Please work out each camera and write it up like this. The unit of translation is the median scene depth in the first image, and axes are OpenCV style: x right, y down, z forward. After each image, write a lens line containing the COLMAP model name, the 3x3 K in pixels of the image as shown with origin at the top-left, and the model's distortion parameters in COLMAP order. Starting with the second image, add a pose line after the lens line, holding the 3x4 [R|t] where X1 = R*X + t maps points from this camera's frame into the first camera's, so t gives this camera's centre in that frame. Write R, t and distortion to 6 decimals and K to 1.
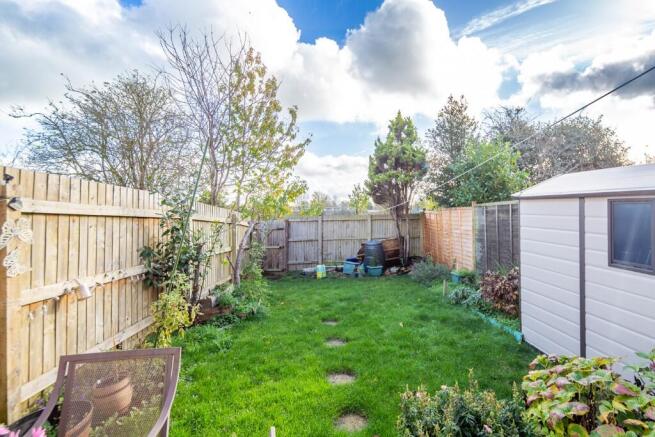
lens RADIAL K [[327.2, 0, 329.8], [0, 327.2, 203.0], [0, 0, 1]] dist [0.000936, -0.000028]
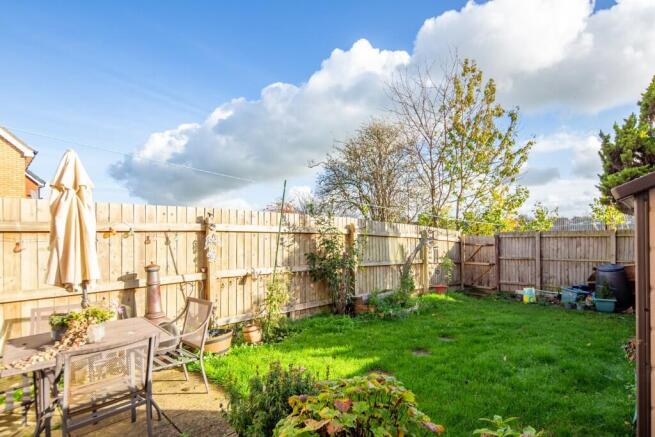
lens RADIAL K [[320.2, 0, 327.7], [0, 320.2, 230.1], [0, 0, 1]] dist [0.001696, 0.000118]
pose [[0.666275, -0.003798, -0.745696, 0.237454], [0.032129, 0.999205, 0.023617, -0.000452], [0.745013, -0.039694, 0.665867, 0.044776]]
